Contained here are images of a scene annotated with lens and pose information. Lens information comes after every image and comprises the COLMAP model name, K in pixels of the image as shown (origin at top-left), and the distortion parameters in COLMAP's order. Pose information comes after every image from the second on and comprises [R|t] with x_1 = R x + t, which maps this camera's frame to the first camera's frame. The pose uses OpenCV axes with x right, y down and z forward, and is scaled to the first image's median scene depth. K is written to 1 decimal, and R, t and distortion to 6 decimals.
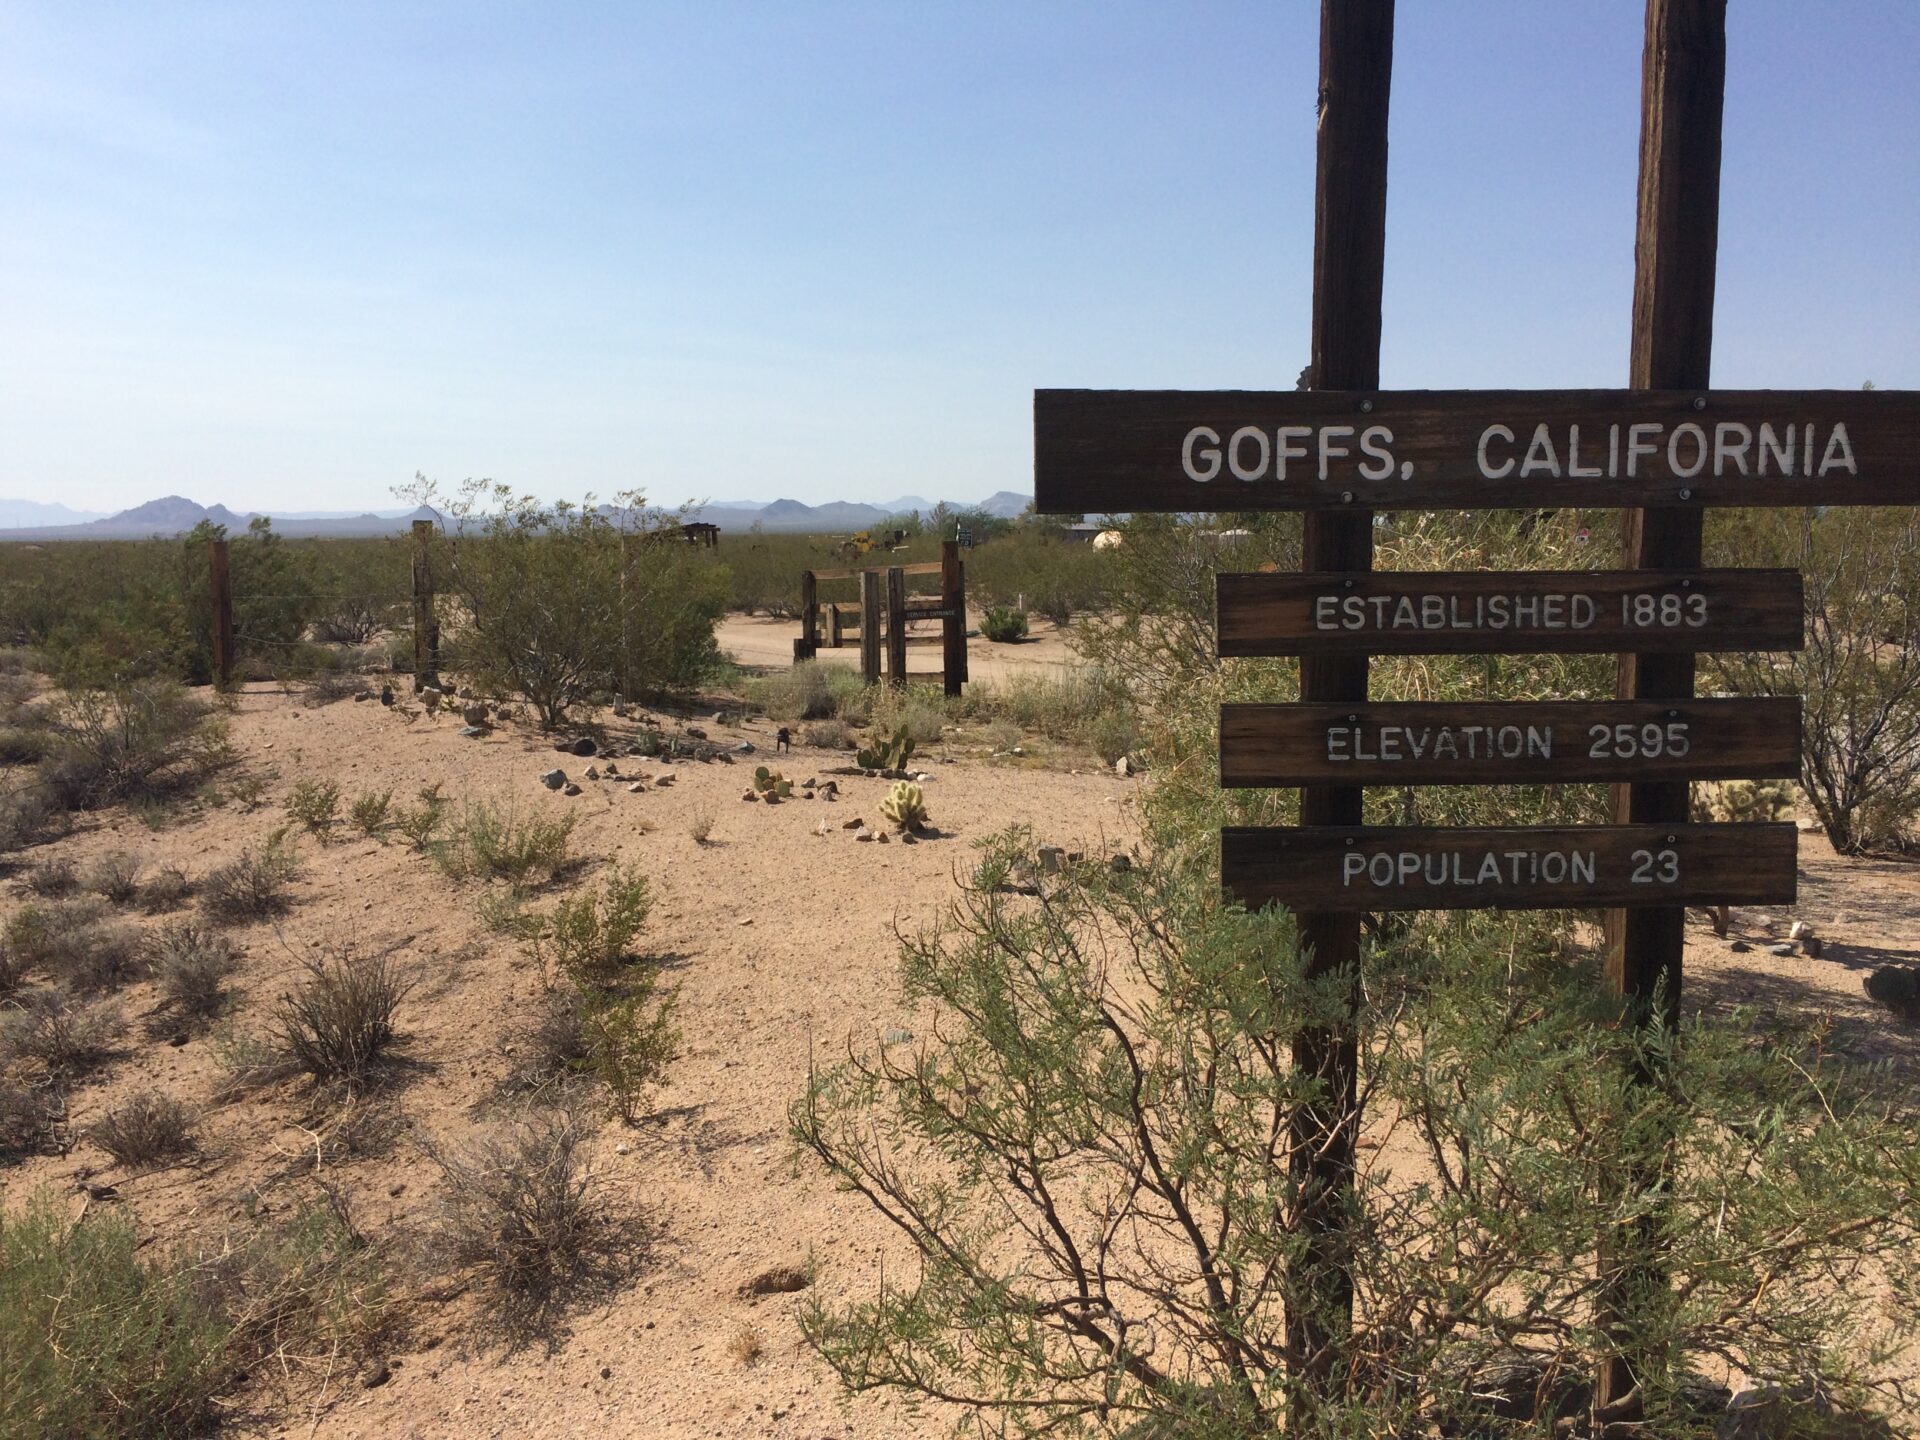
lens RADIAL K [[1614.2, 0, 958.7], [0, 1614.2, 757.8], [0, 0, 1]] dist [0.067816, -0.119981]
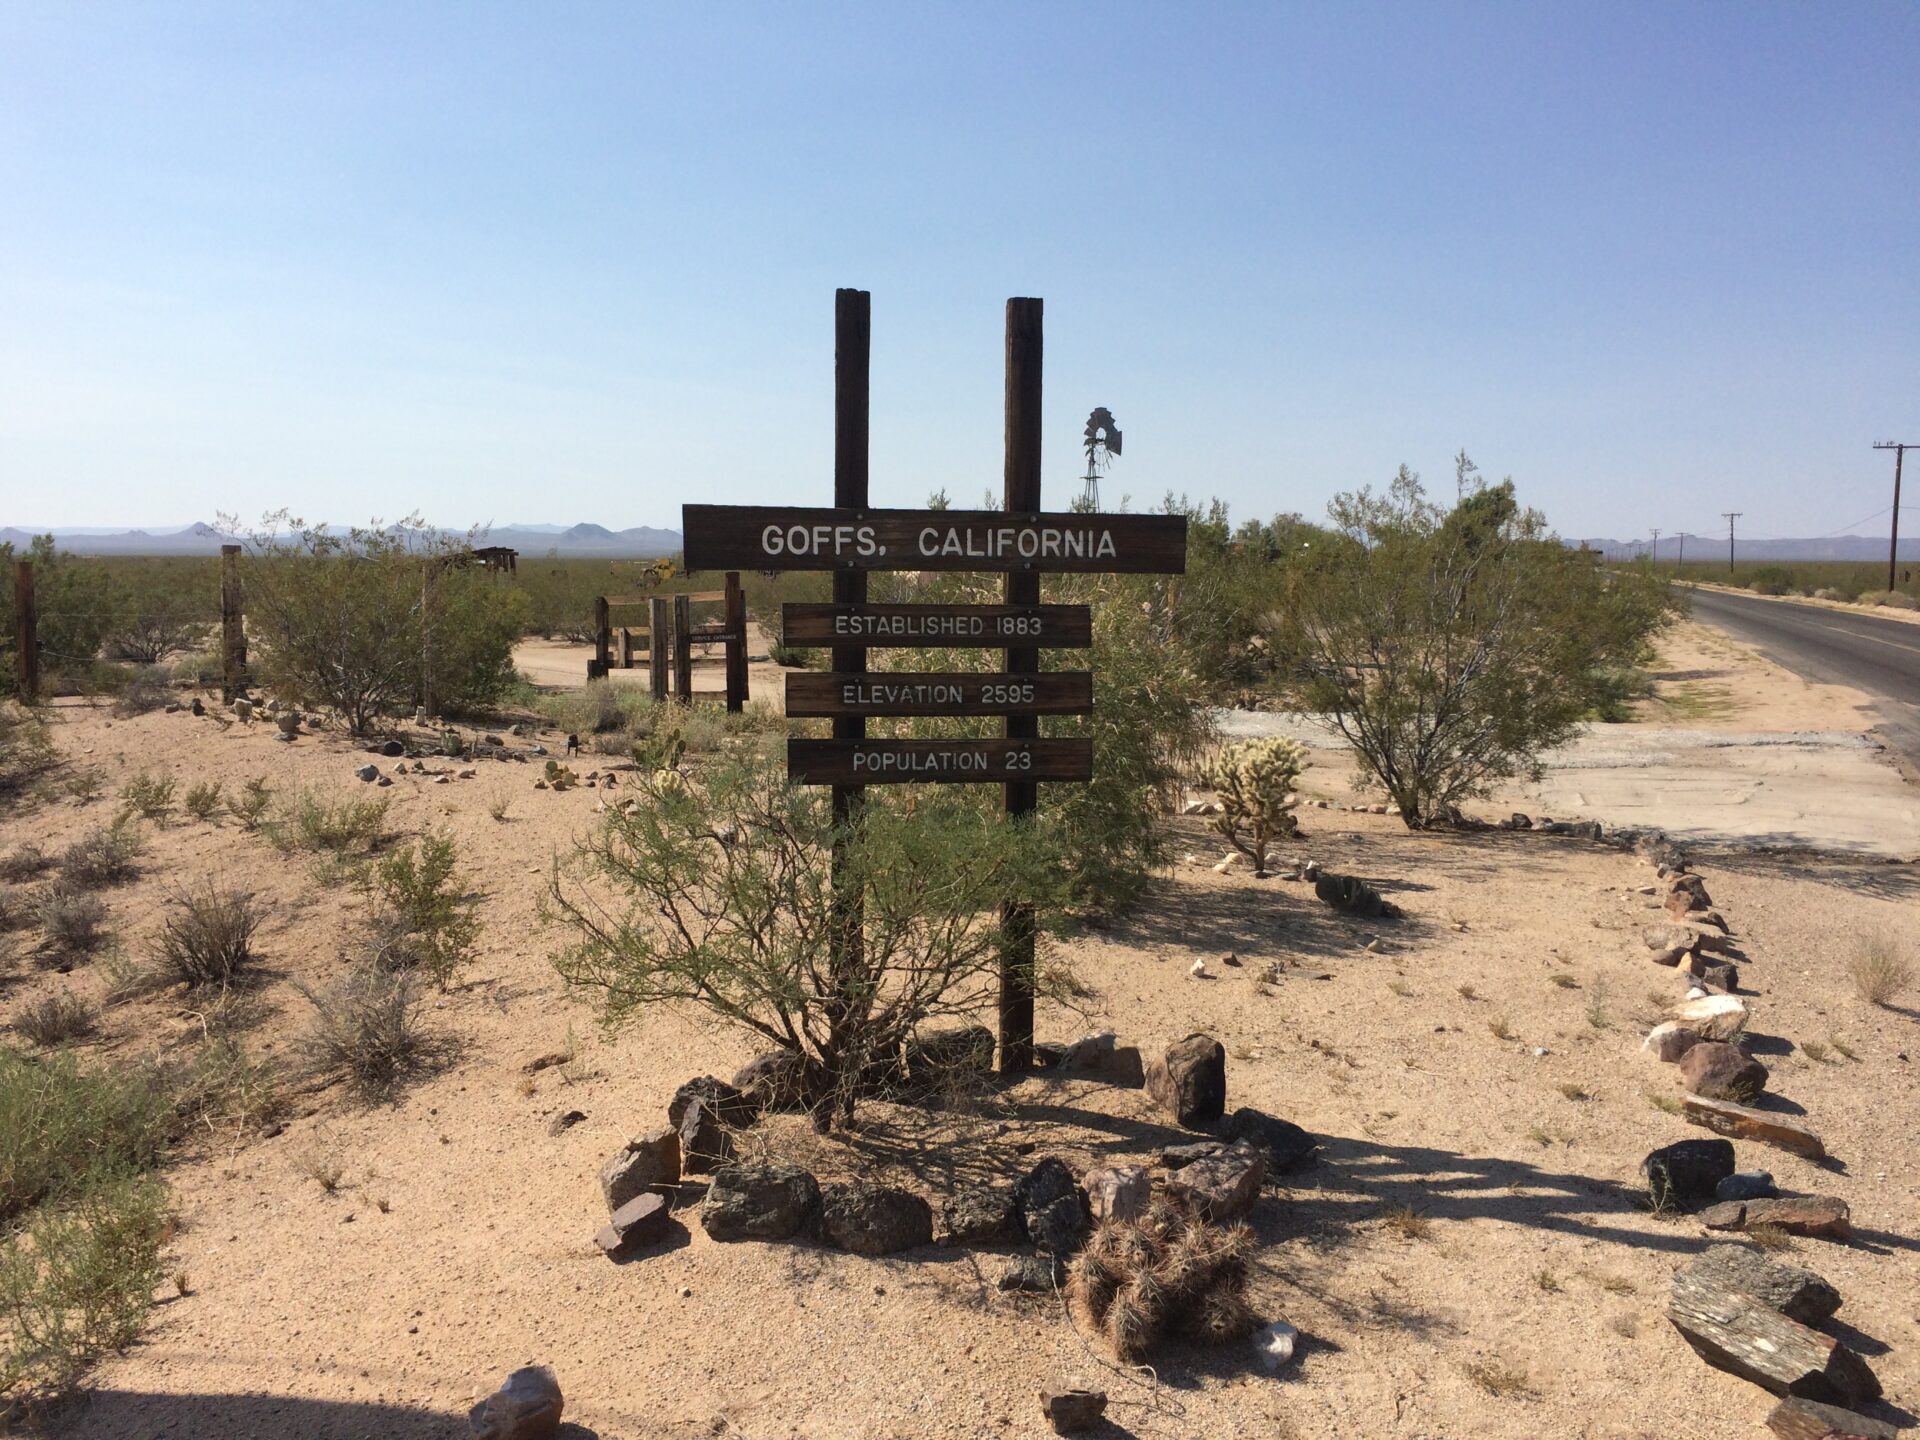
lens RADIAL K [[1614.2, 0, 958.7], [0, 1614.2, 757.8], [0, 0, 1]] dist [0.067816, -0.119981]
pose [[0.992929, 0.002605, 0.118681, 0.050515], [-0.000418, 0.999830, -0.018446, 0.036622], [-0.118709, 0.018266, 0.992761, -0.321565]]
